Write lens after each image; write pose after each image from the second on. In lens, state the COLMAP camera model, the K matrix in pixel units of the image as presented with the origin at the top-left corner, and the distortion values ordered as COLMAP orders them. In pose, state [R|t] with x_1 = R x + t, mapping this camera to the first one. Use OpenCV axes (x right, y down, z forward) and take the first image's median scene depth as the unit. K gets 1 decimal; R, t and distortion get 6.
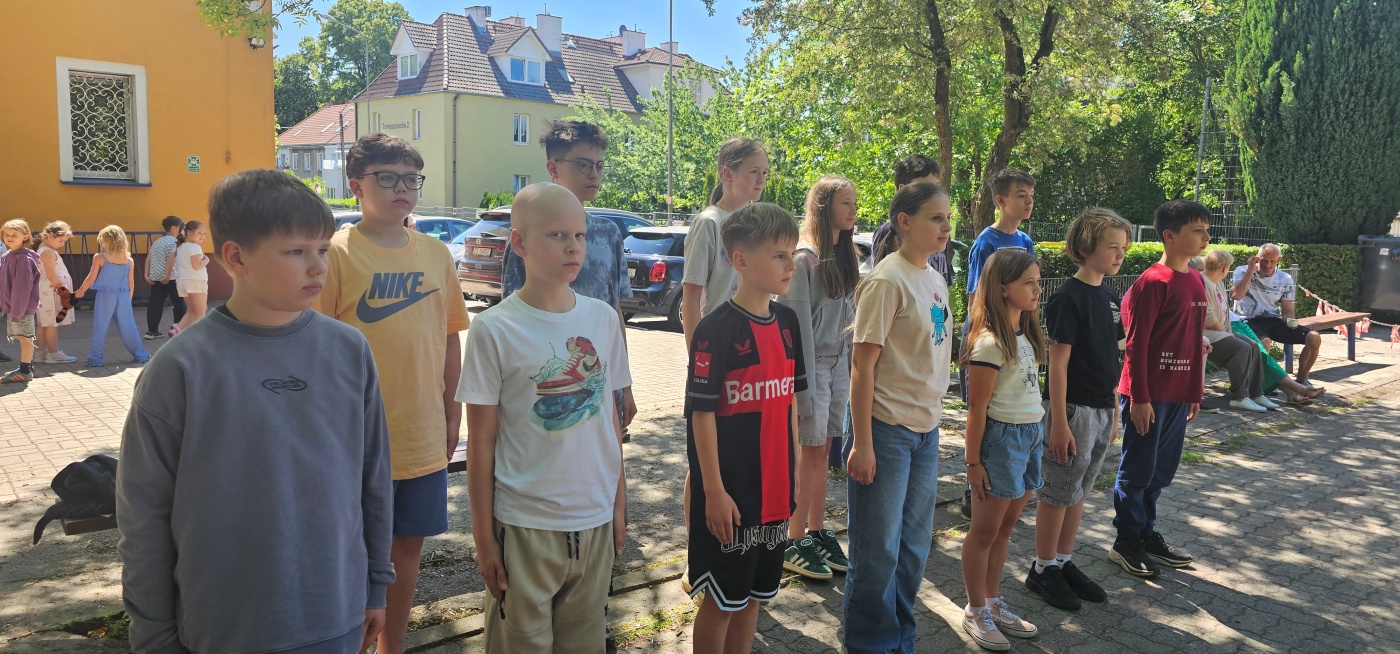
lens RADIAL K [[946.6, 0, 704.9], [0, 946.6, 283.8], [0, 0, 1]] dist [0.063816, -0.055897]
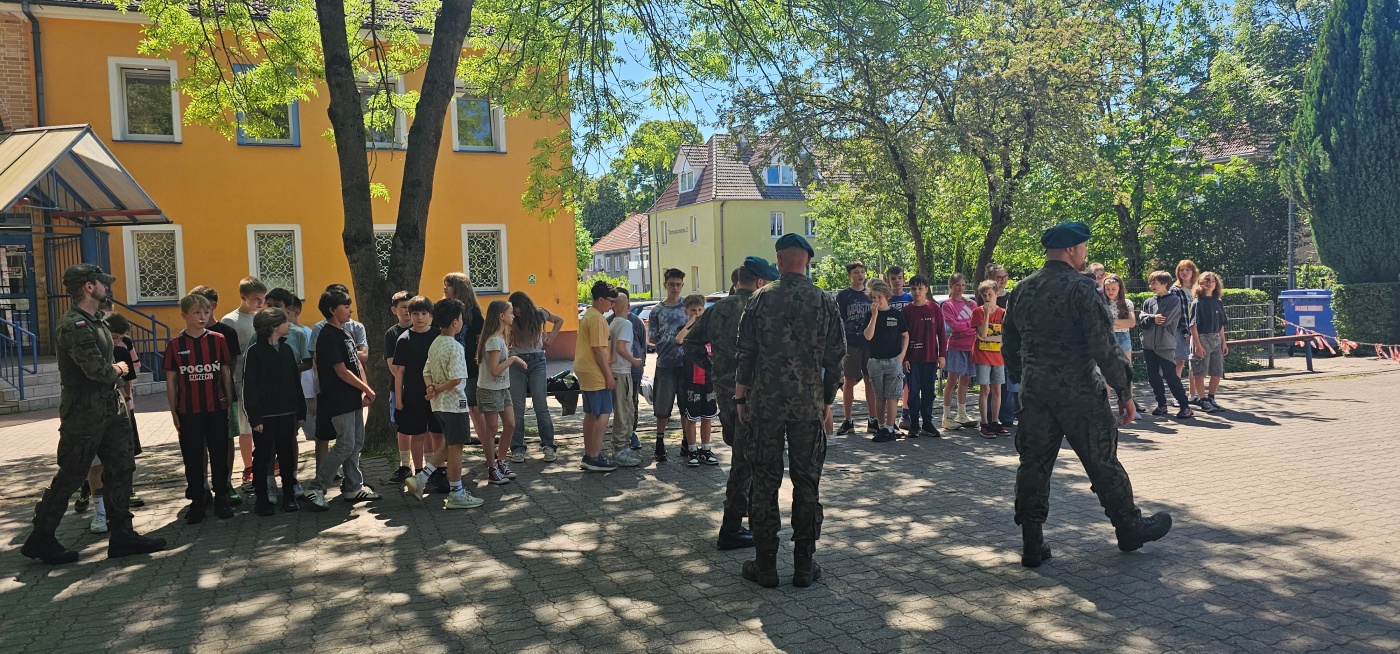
lens RADIAL K [[946.6, 0, 698.9], [0, 946.6, 324.9], [0, 0, 1]] dist [0.063816, -0.055897]
pose [[0.947942, -0.049690, -0.314541, 0.218629], [0.036856, 0.998232, -0.046623, 0.036113], [0.316302, 0.032603, 0.948098, -0.399690]]
